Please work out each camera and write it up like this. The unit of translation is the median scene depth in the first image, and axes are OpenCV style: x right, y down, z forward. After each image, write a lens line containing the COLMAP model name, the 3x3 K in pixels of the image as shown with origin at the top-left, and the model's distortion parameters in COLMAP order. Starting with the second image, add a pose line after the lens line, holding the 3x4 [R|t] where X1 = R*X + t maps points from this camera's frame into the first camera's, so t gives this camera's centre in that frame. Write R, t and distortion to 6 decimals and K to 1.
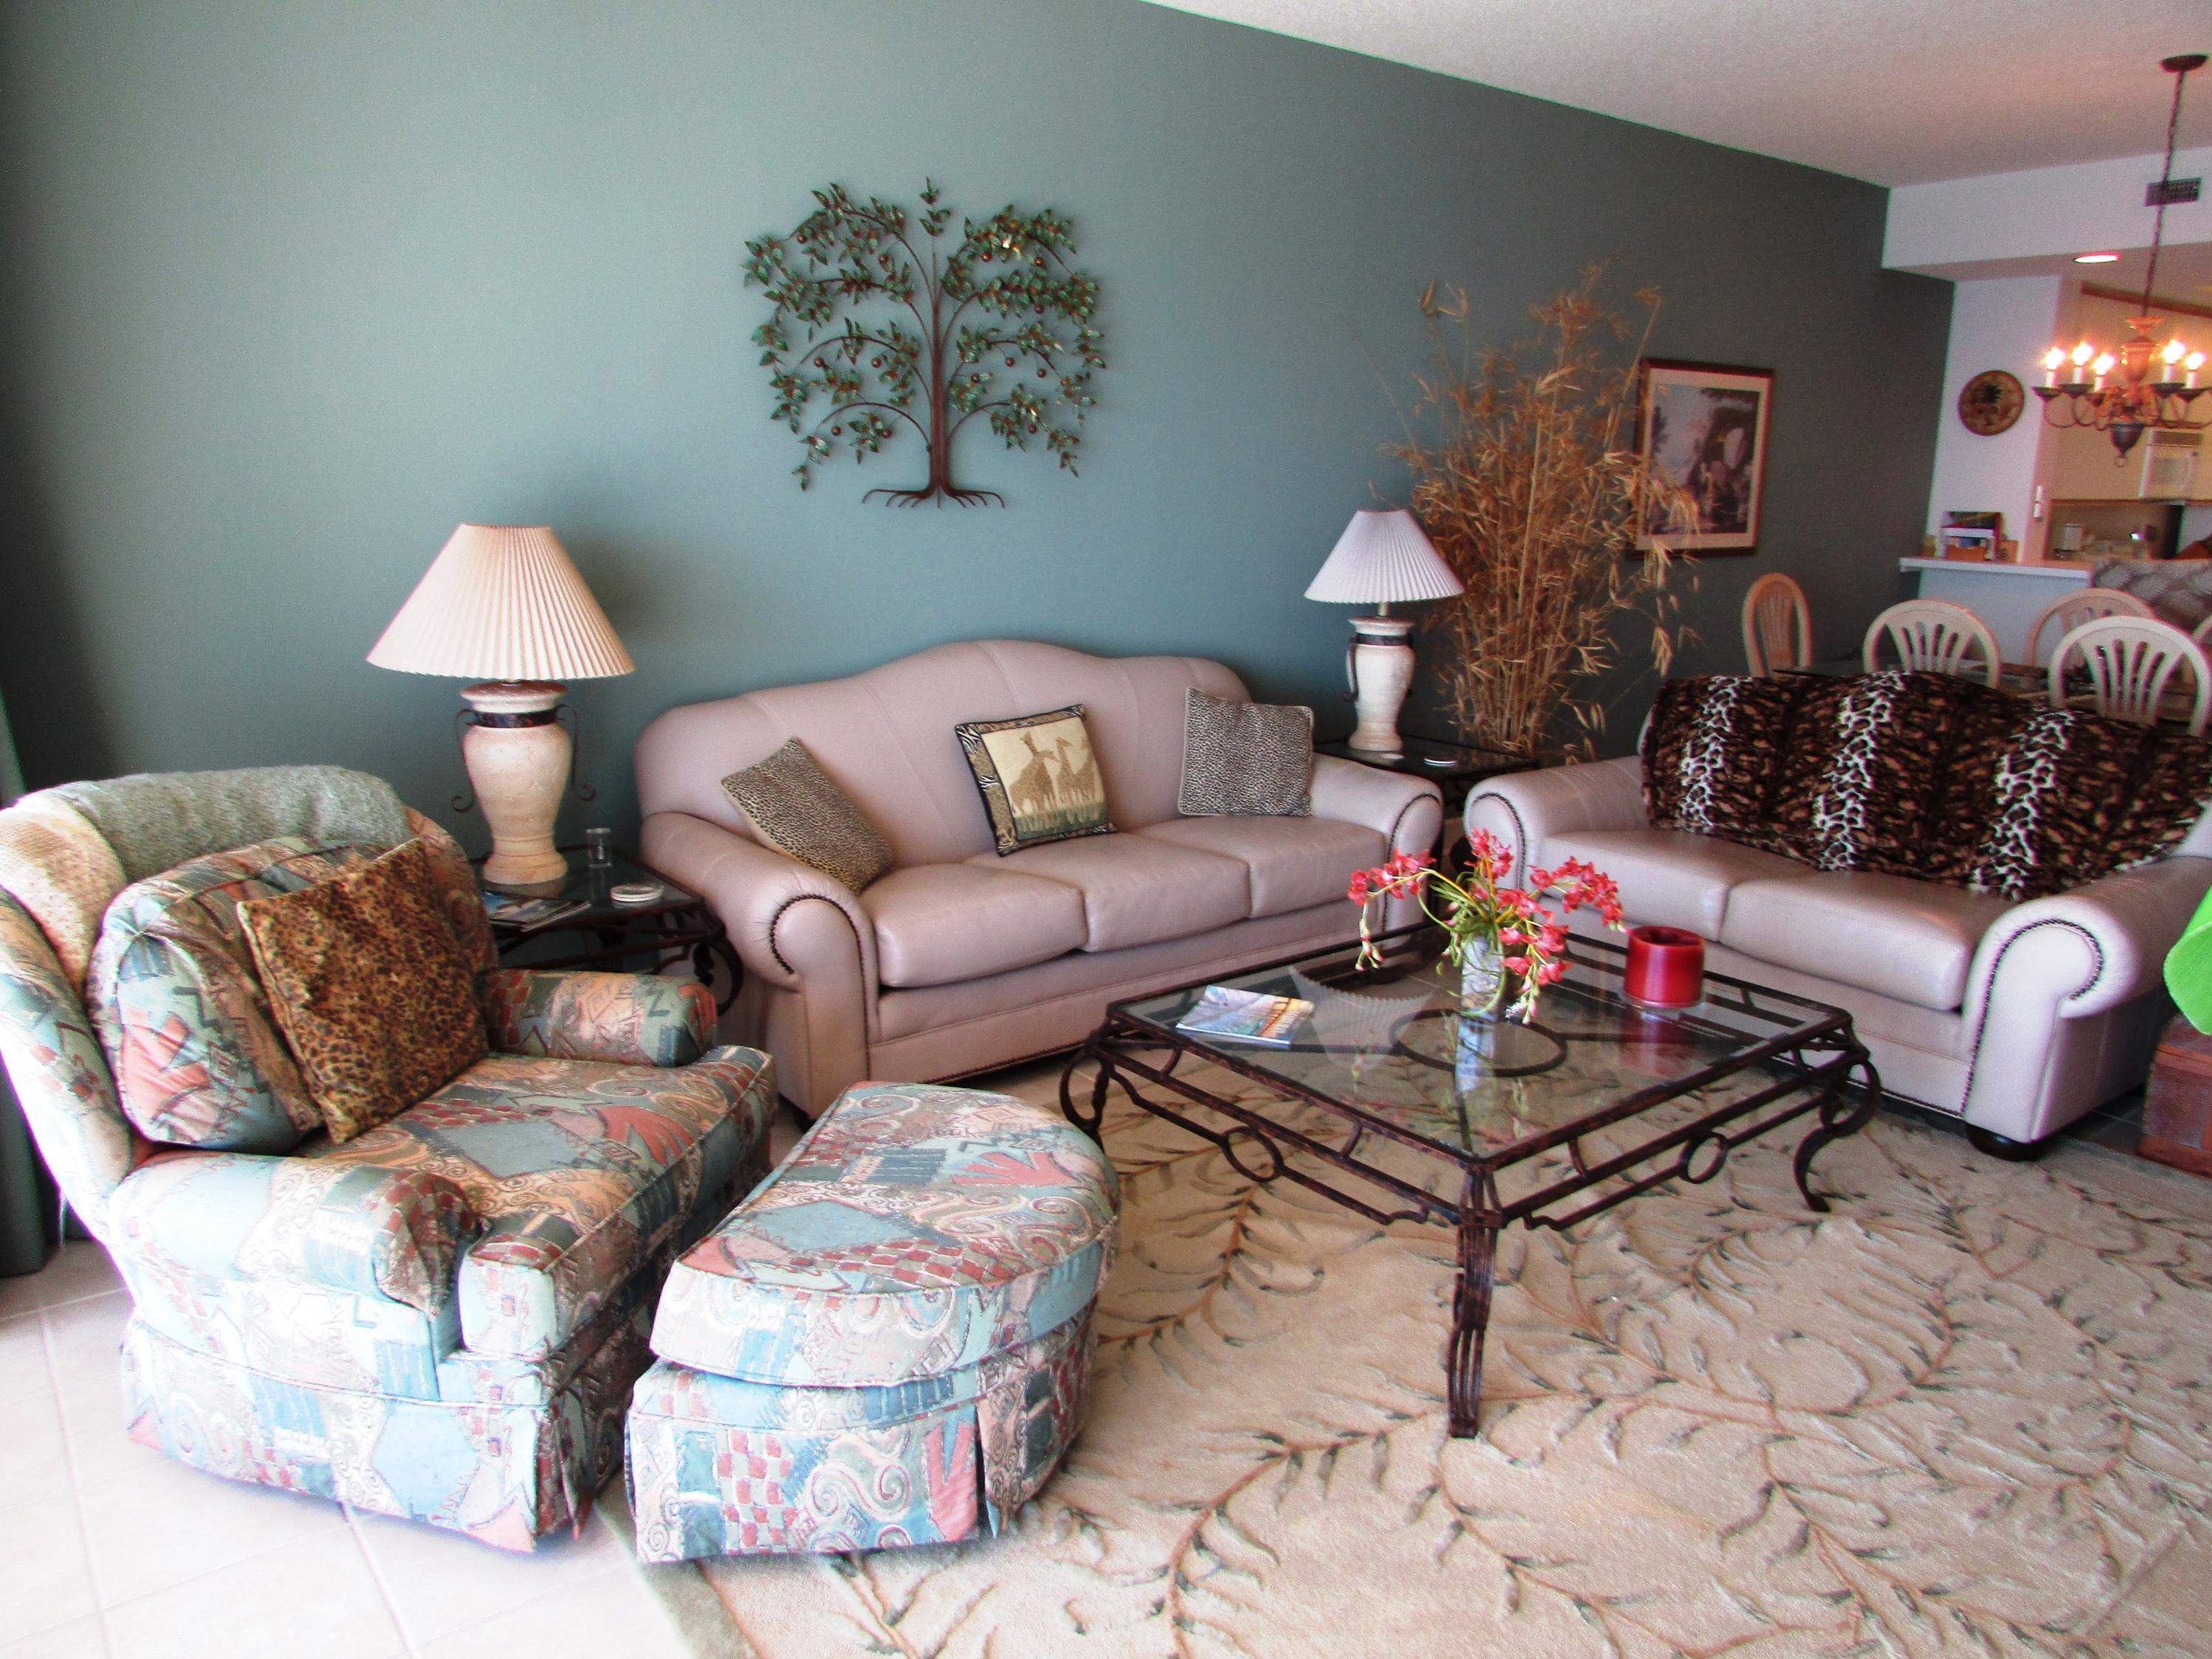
lens RADIAL K [[1567.2, 0, 1105.2], [0, 1567.2, 830.8], [0, 0, 1]] dist [-0.040252, 0.022126]
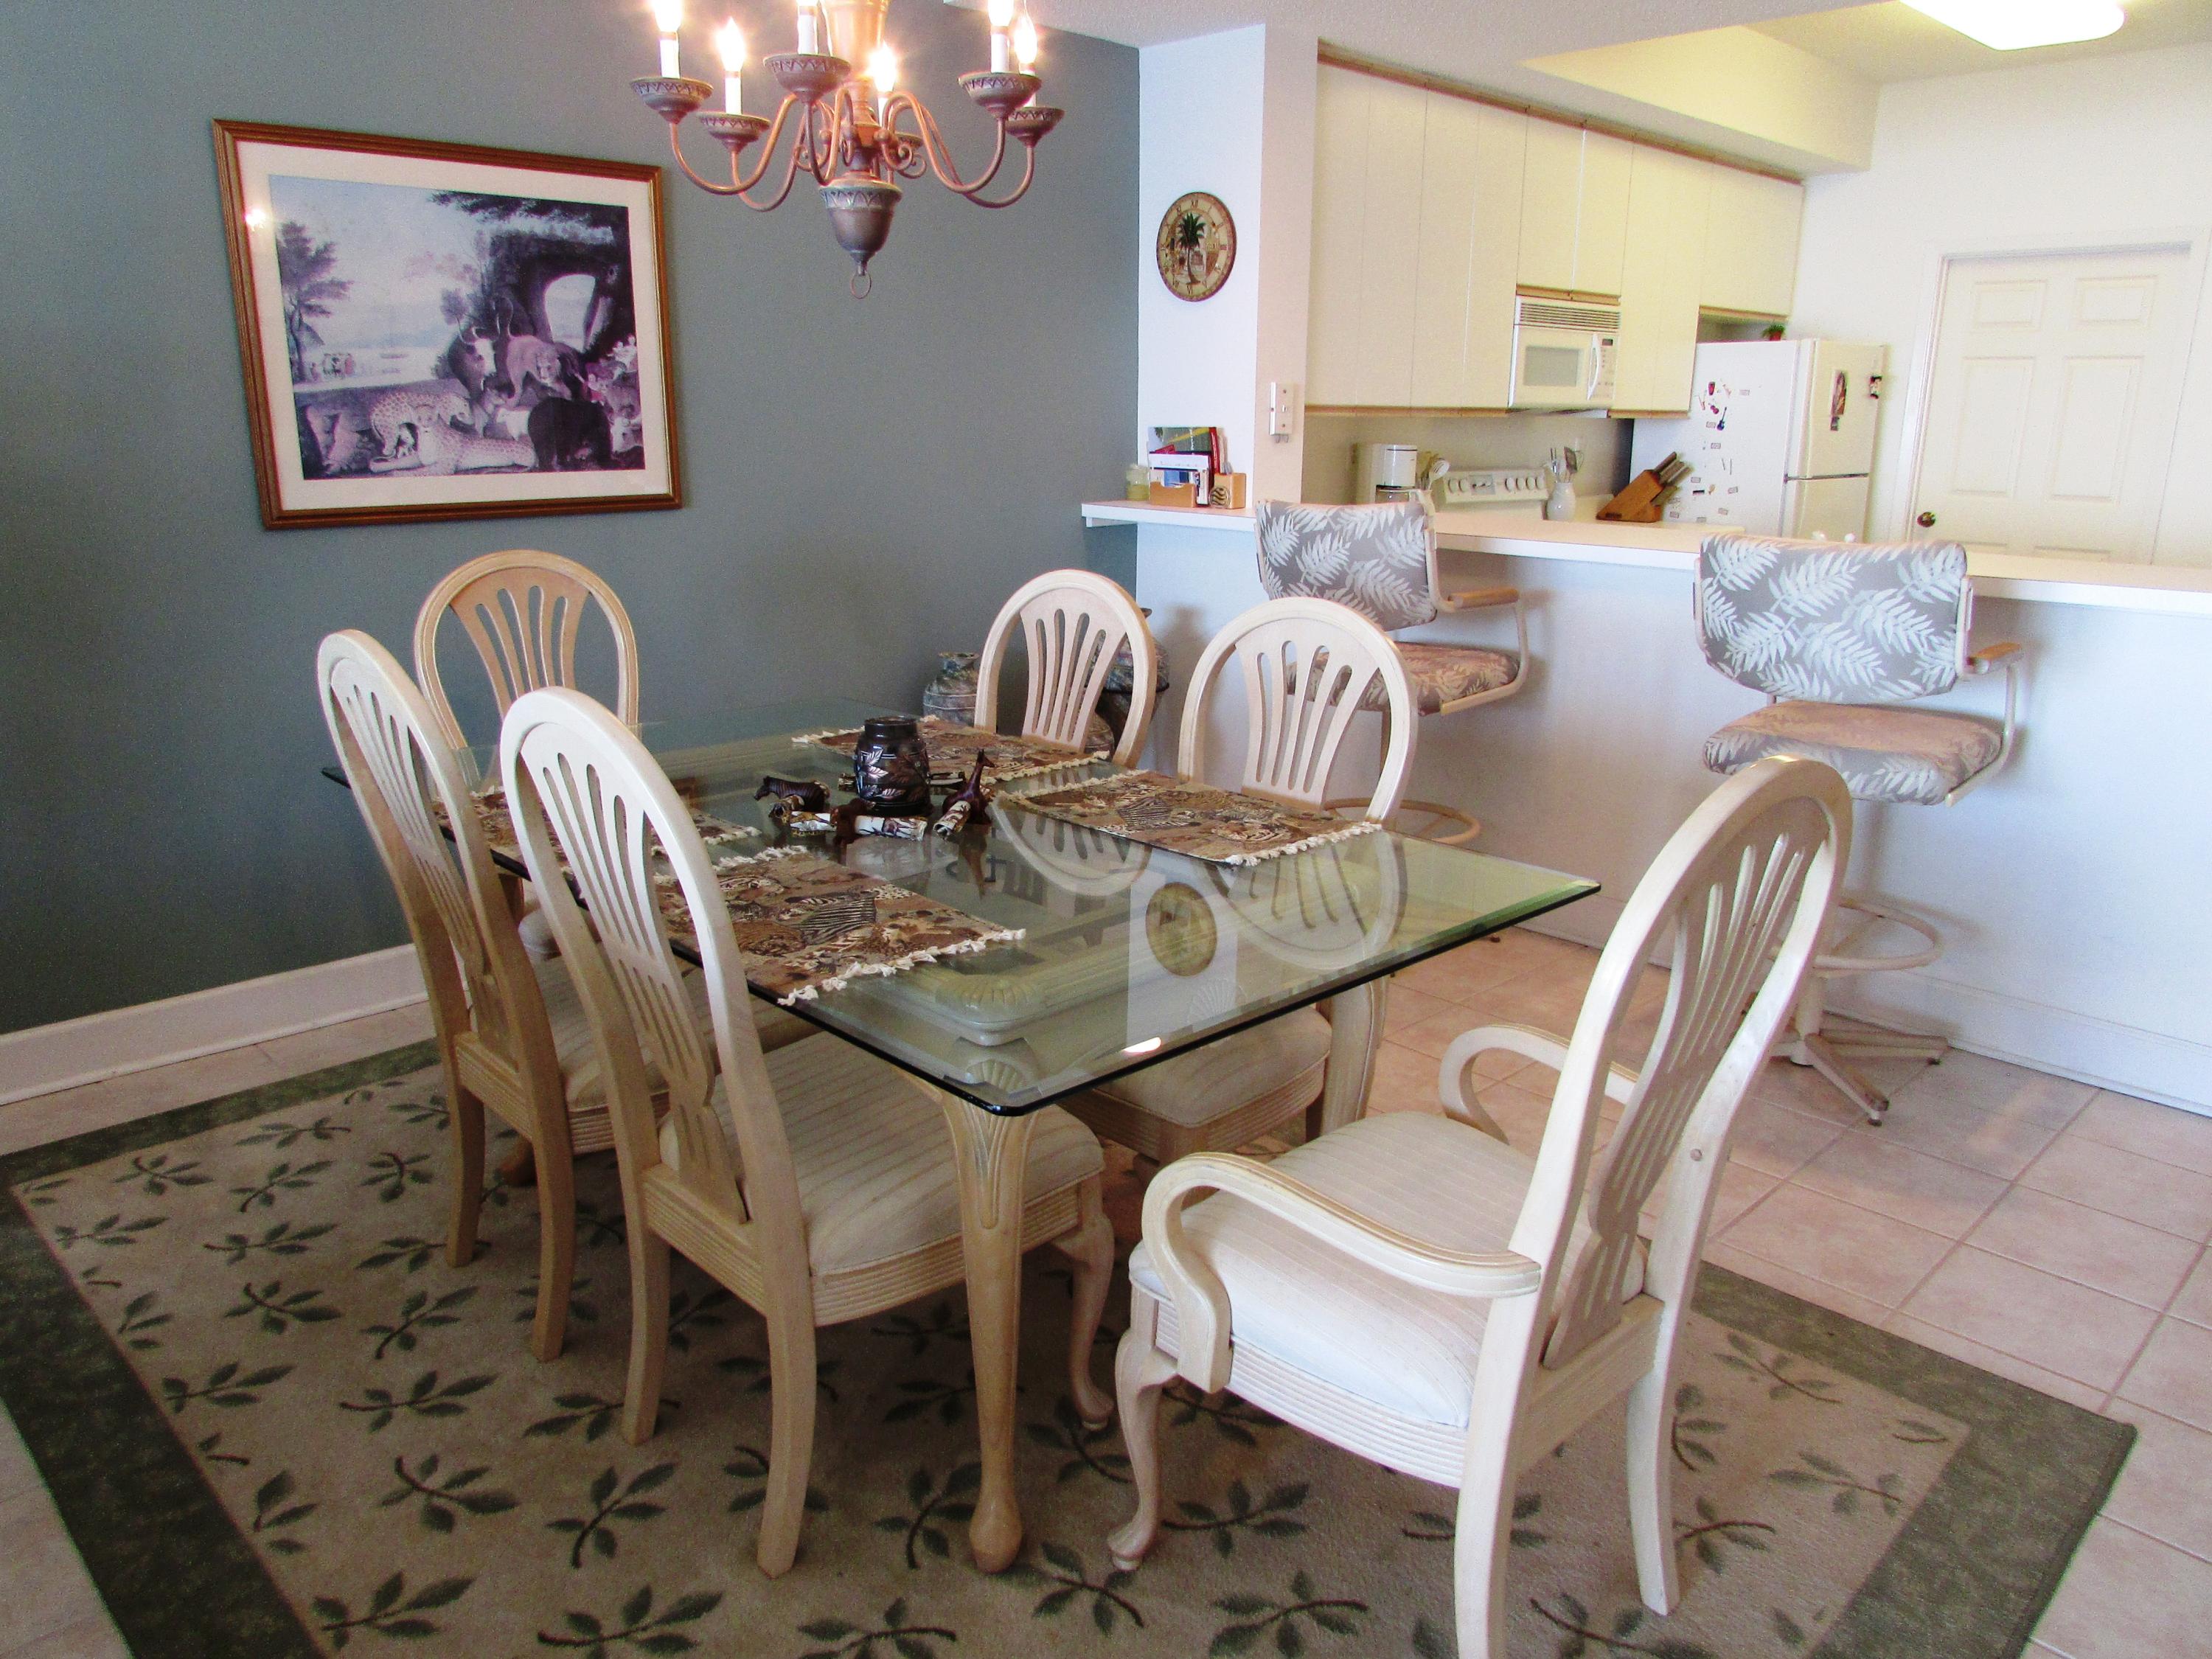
lens RADIAL K [[1567.2, 0, 1109.0], [0, 1567.2, 828.1], [0, 0, 1]] dist [-0.040252, 0.022126]
pose [[0.991977, -0.038934, 0.120270, 0.854040], [0.034495, 0.998653, 0.038769, -0.136666], [-0.121618, -0.034310, 0.991984, 0.725583]]
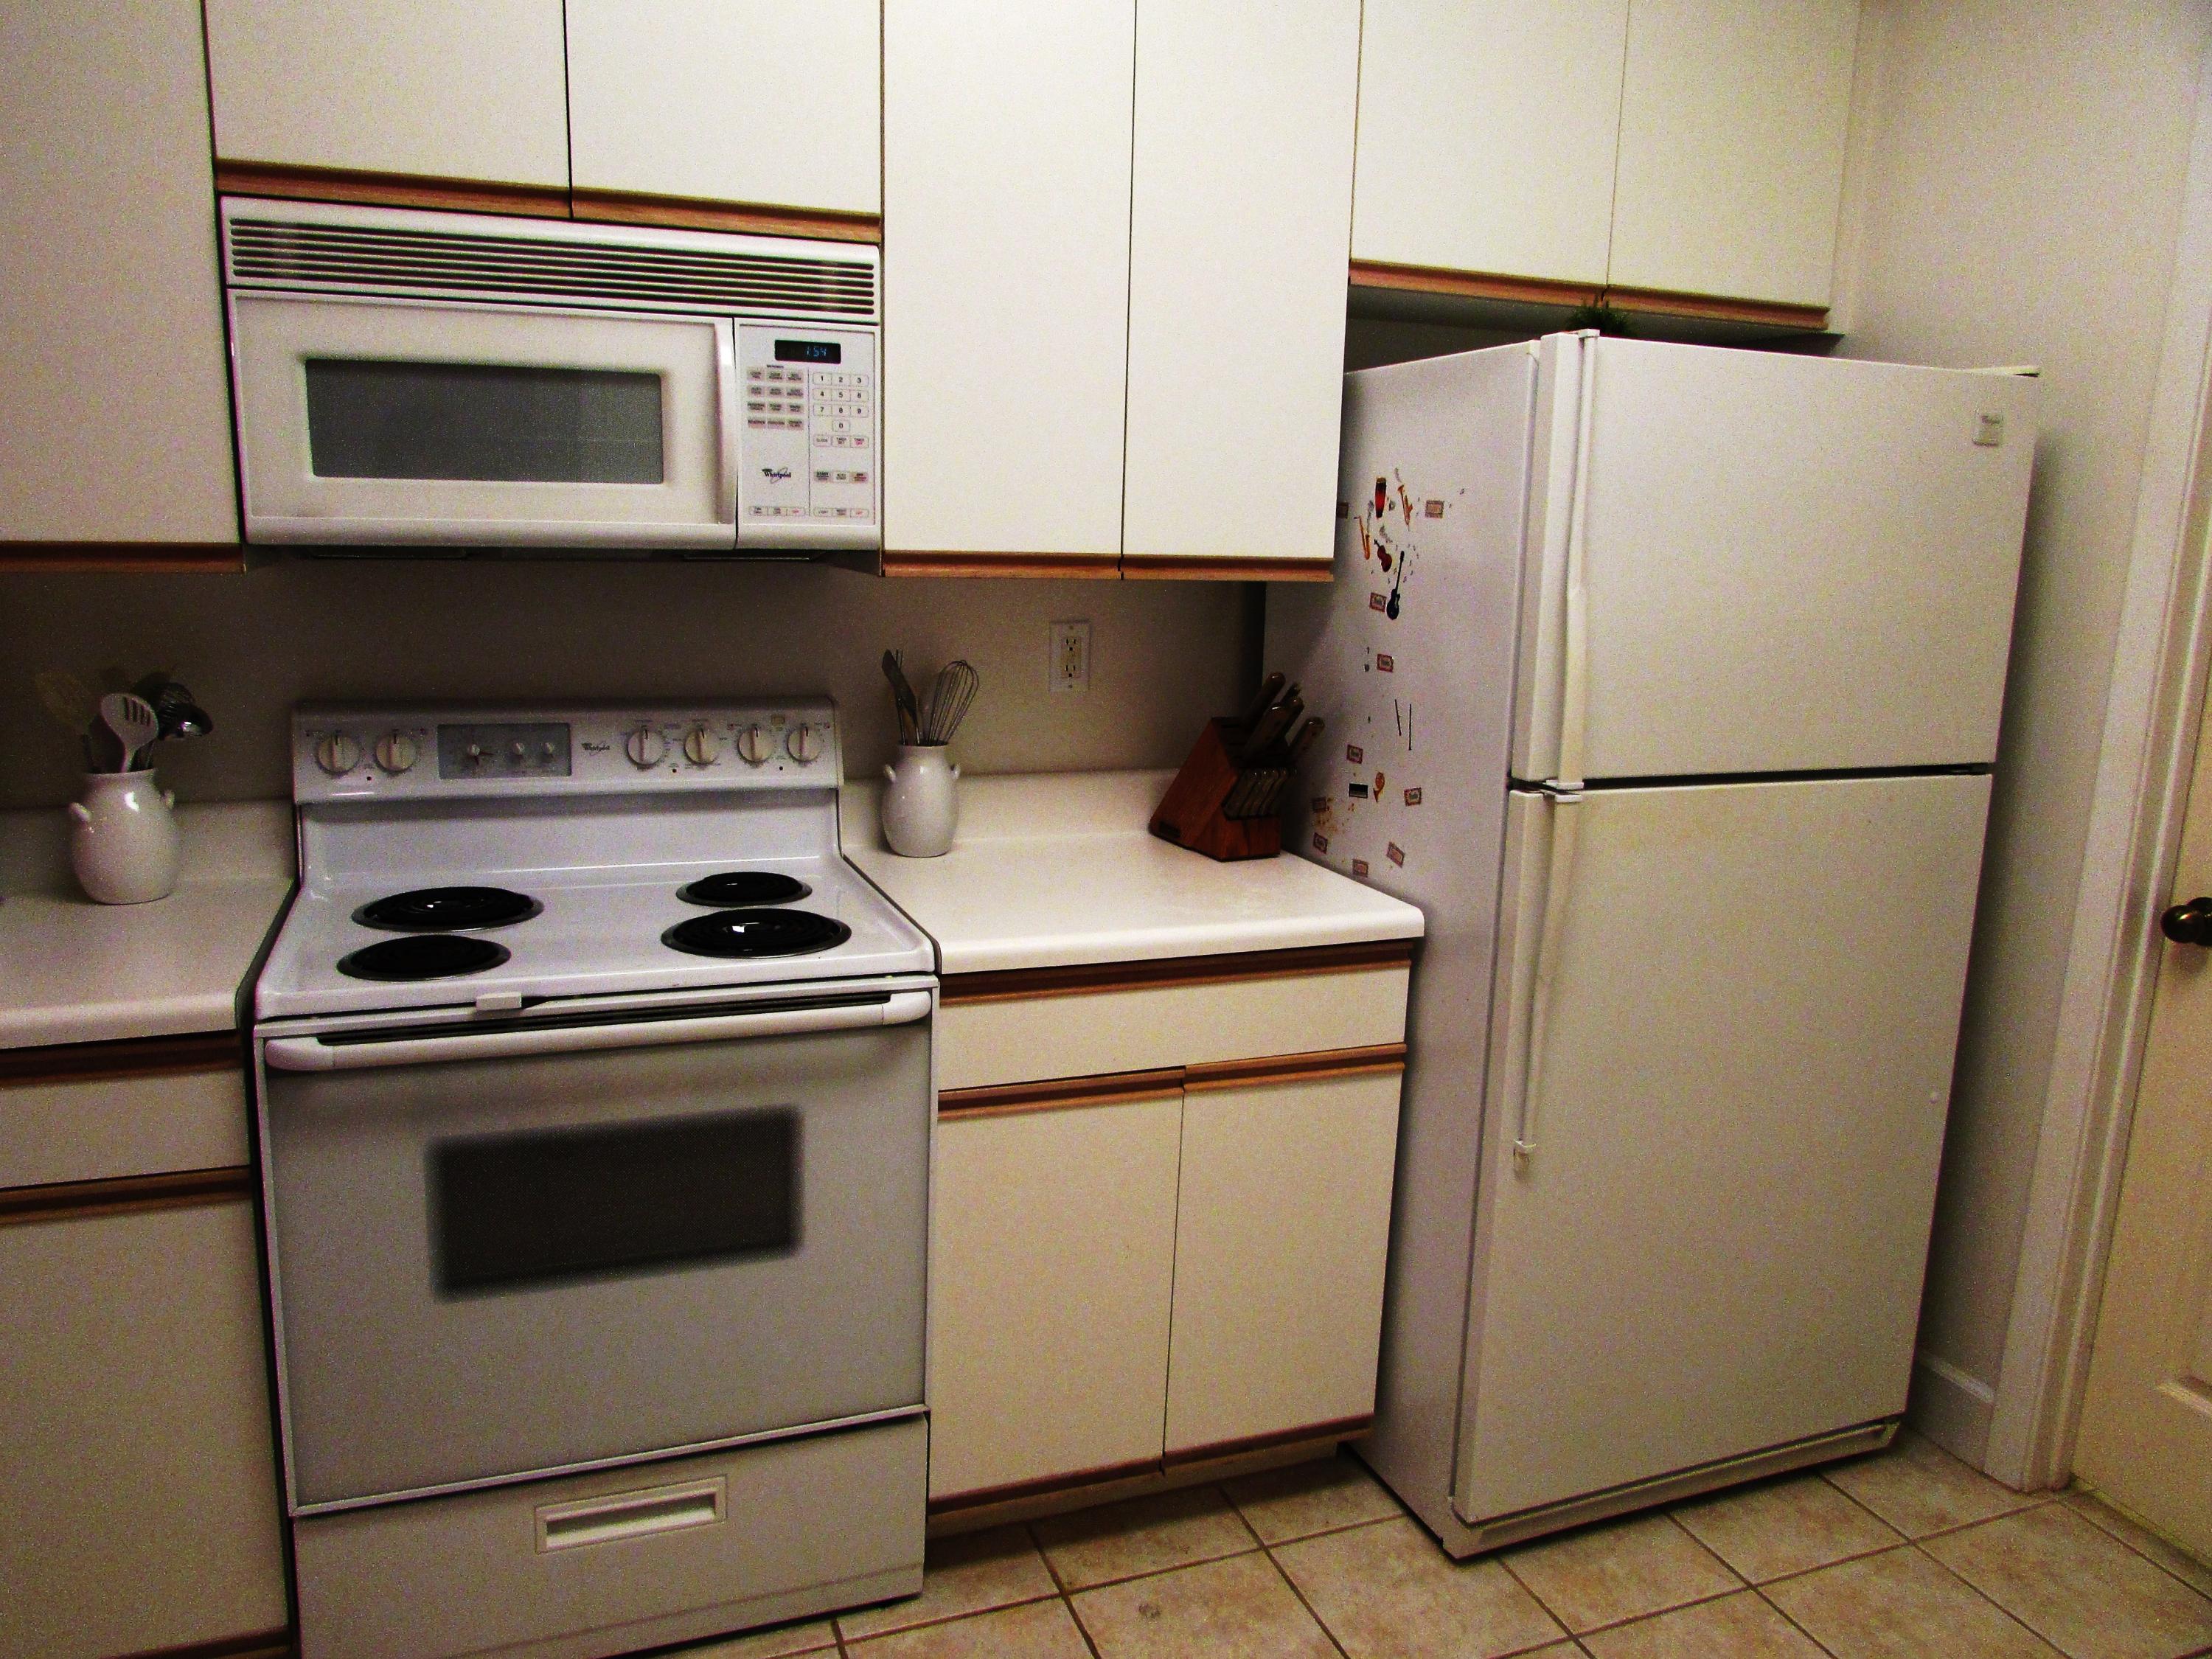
lens RADIAL K [[1567.2, 0, 1103.4], [0, 1567.2, 832.9], [0, 0, 1]] dist [-0.040252, 0.022126]
pose [[0.958054, 0.064281, -0.279287, 1.764207], [-0.075300, 0.996742, -0.028894, -0.368179], [0.276519, 0.048712, 0.959773, 1.720752]]
